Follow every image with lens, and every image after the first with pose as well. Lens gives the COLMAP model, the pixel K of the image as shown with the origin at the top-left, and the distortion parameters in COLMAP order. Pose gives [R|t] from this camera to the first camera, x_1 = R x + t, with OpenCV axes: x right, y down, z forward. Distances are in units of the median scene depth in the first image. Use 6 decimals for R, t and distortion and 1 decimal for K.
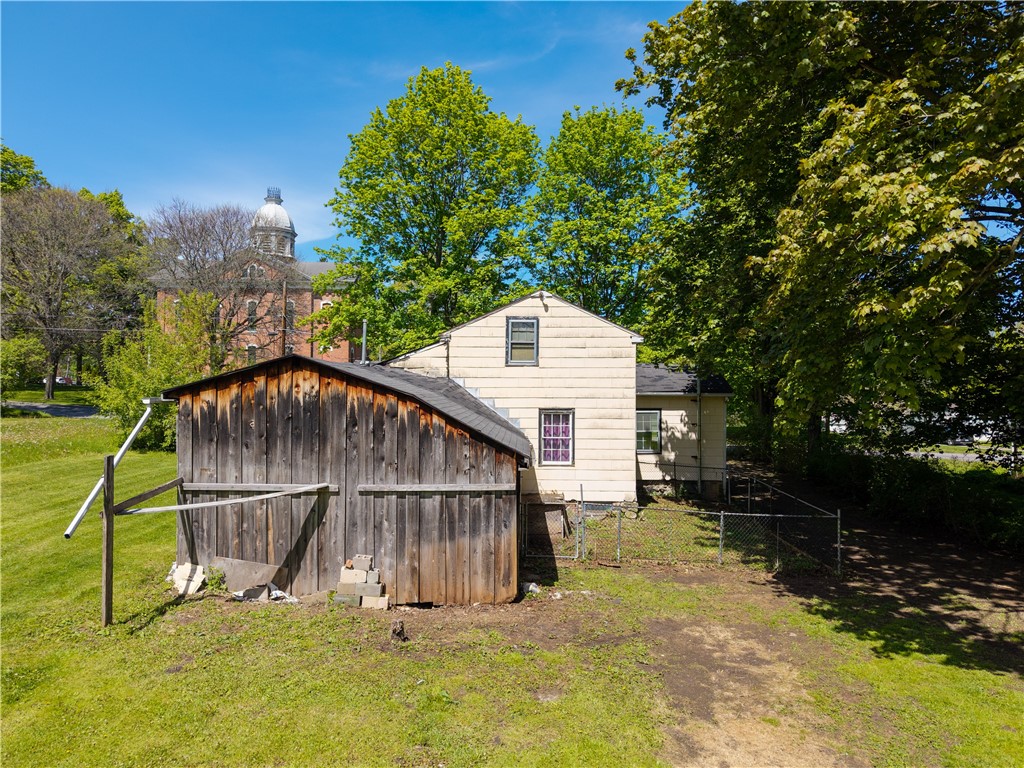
lens RADIAL K [[686.0, 0, 514.3], [0, 686.0, 384.1], [0, 0, 1]] dist [0.032852, -0.029807]
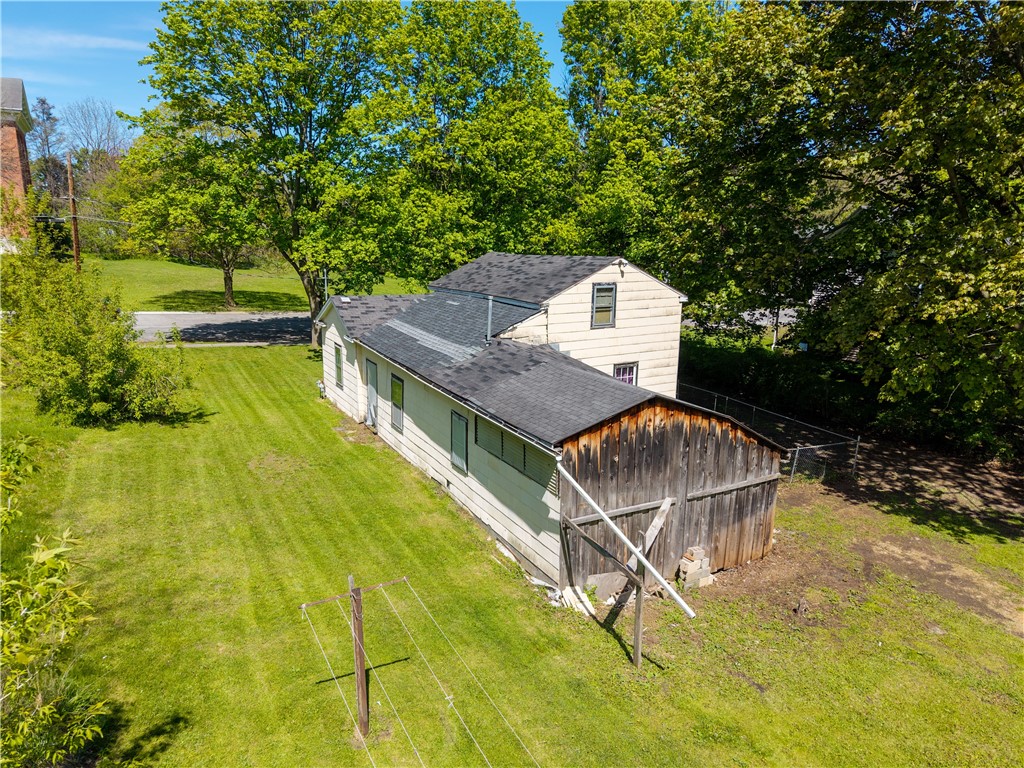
lens RADIAL K [[686.0, 0, 514.2], [0, 686.0, 388.5], [0, 0, 1]] dist [0.032852, -0.029807]
pose [[0.874801, -0.107727, 0.472355, -0.652632], [-0.012018, 0.969841, 0.243443, -0.201052], [-0.484334, -0.218641, 0.847123, 0.109148]]
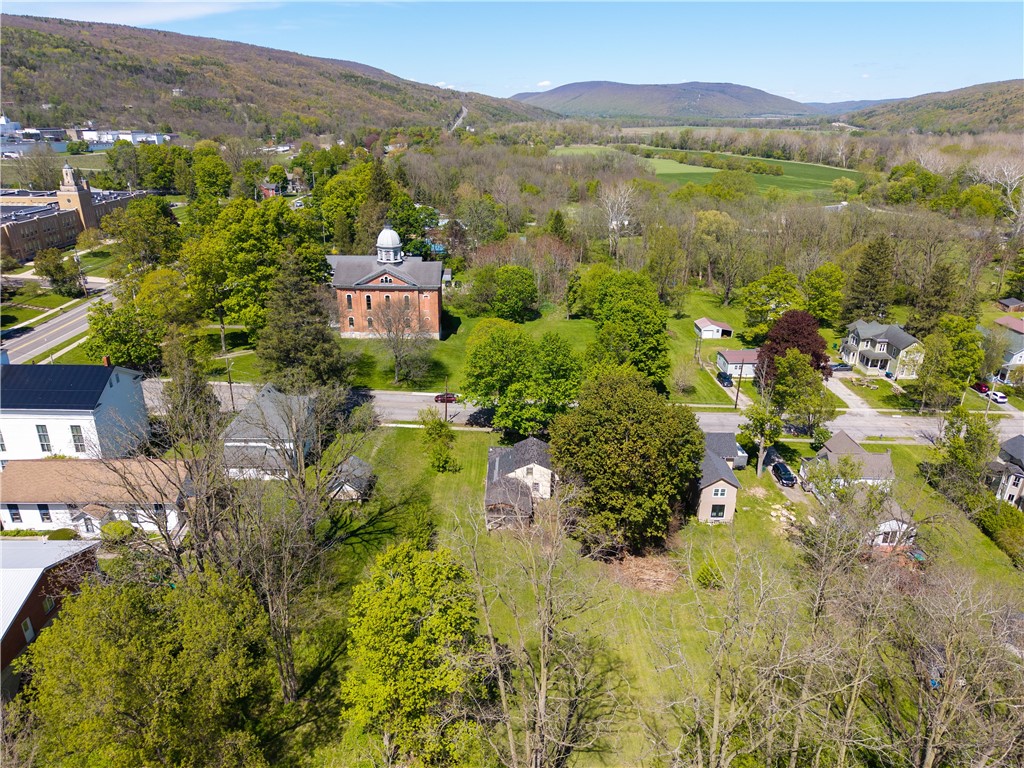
lens RADIAL K [[686.0, 0, 502.6], [0, 686.0, 386.7], [0, 0, 1]] dist [0.032852, -0.029807]
pose [[0.999768, 0.004230, -0.021106, -0.087360], [0.004591, 0.916036, 0.401069, -2.805697], [0.021030, -0.401073, 0.915805, -3.610028]]
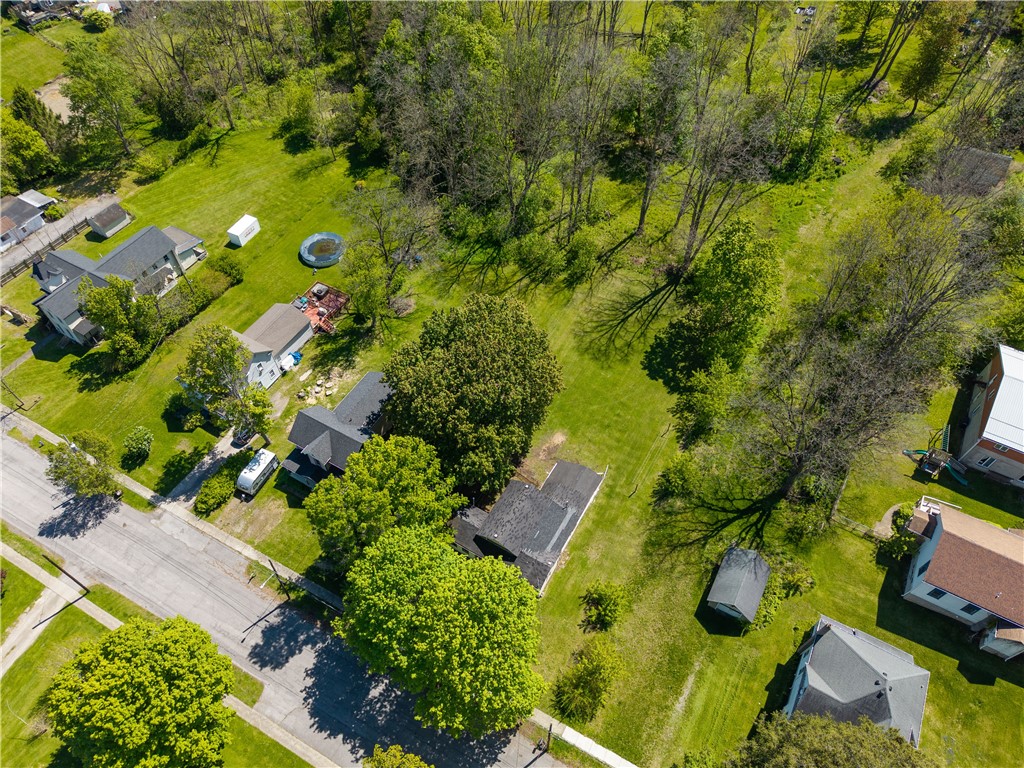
lens RADIAL K [[686.0, 0, 517.8], [0, 686.0, 383.3], [0, 0, 1]] dist [0.032852, -0.029807]
pose [[-0.866617, -0.408710, 0.286236, -0.903270], [-0.034767, 0.621714, 0.782472, -4.074728], [-0.497761, 0.668153, -0.552997, 3.132560]]
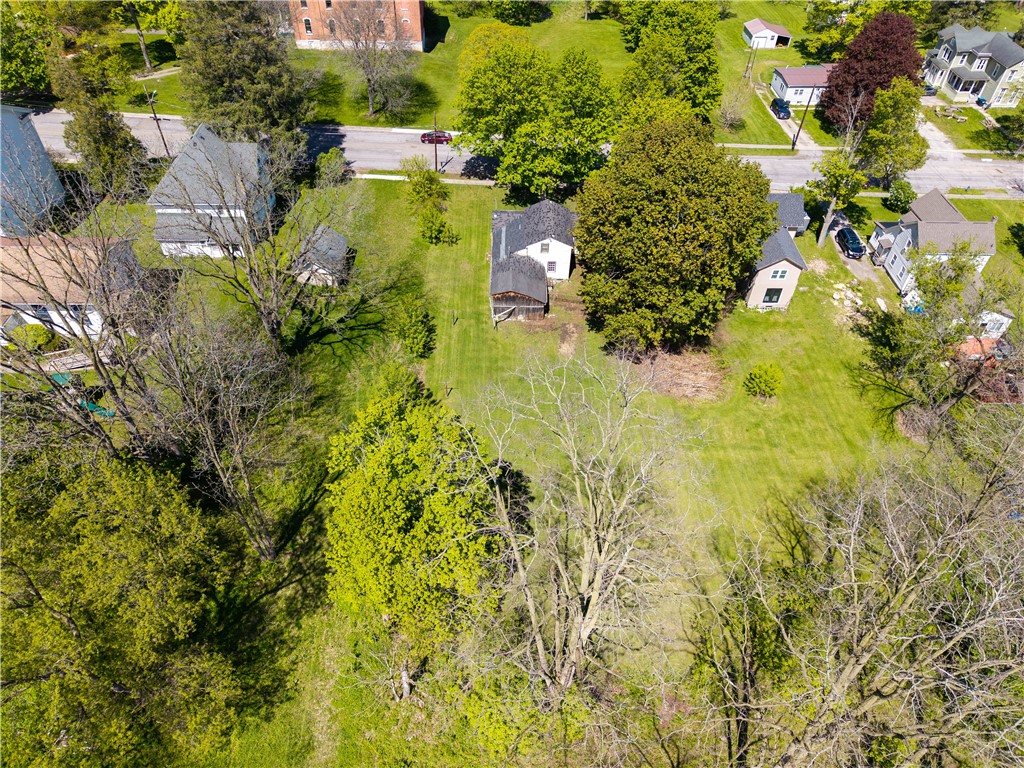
lens RADIAL K [[686.0, 0, 504.1], [0, 686.0, 387.5], [0, 0, 1]] dist [0.032852, -0.029807]
pose [[0.999963, 0.007630, -0.003911, -0.217041], [-0.002370, 0.684281, 0.729214, -2.590119], [0.008240, -0.729178, 0.684274, -2.561640]]
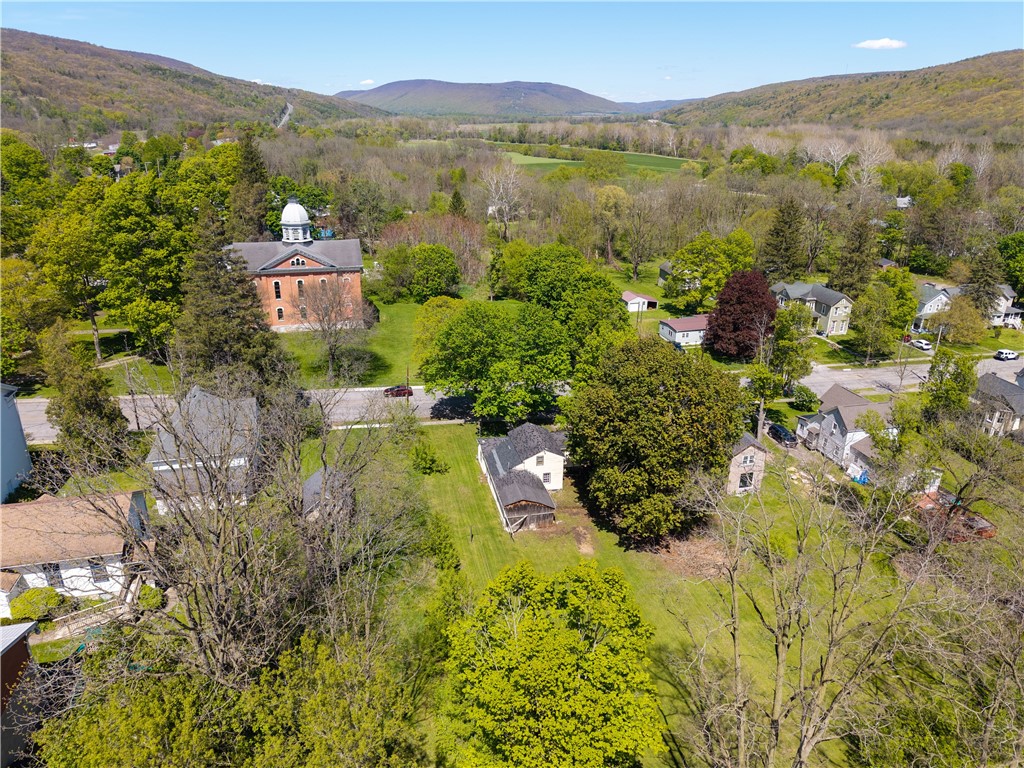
lens RADIAL K [[686.0, 0, 504.1], [0, 686.0, 388.6], [0, 0, 1]] dist [0.032852, -0.029807]
pose [[0.976909, -0.083526, 0.196651, -1.085567], [-0.003092, 0.914794, 0.403910, -2.357400], [-0.213632, -0.395191, 0.893412, -2.849603]]
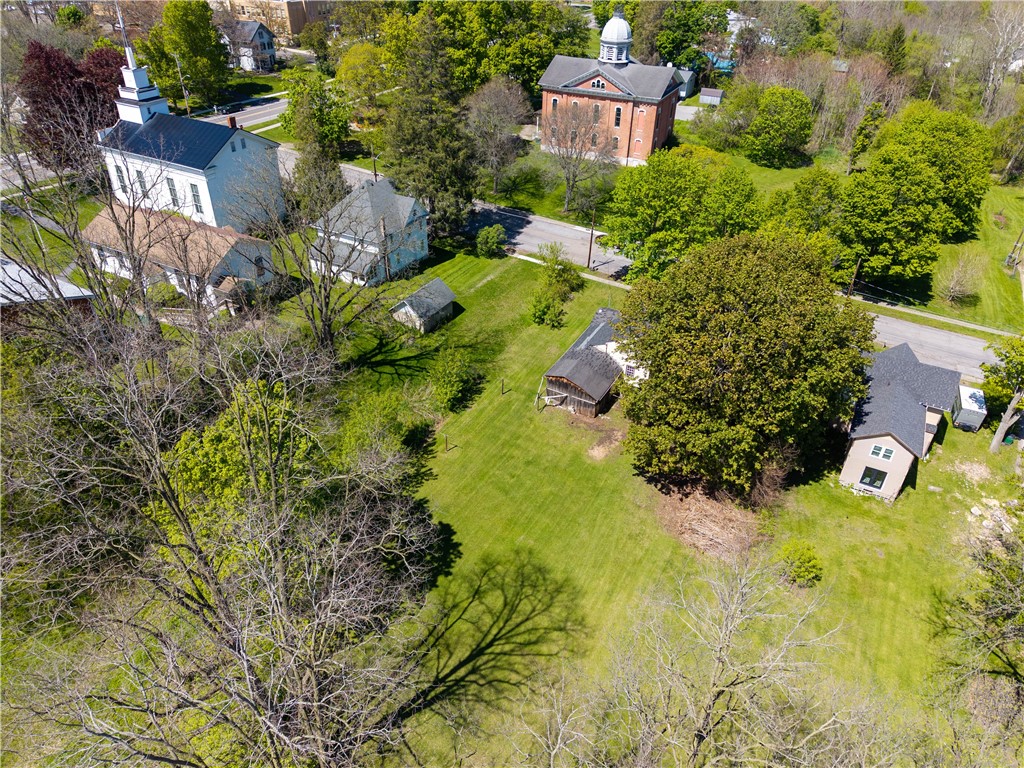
lens RADIAL K [[686.0, 0, 504.2], [0, 686.0, 382.8], [0, 0, 1]] dist [0.032852, -0.029807]
pose [[0.866945, 0.282862, -0.410360, 1.114600], [0.010578, 0.812721, 0.582557, -2.252319], [0.498292, -0.509386, 0.701592, -2.267467]]
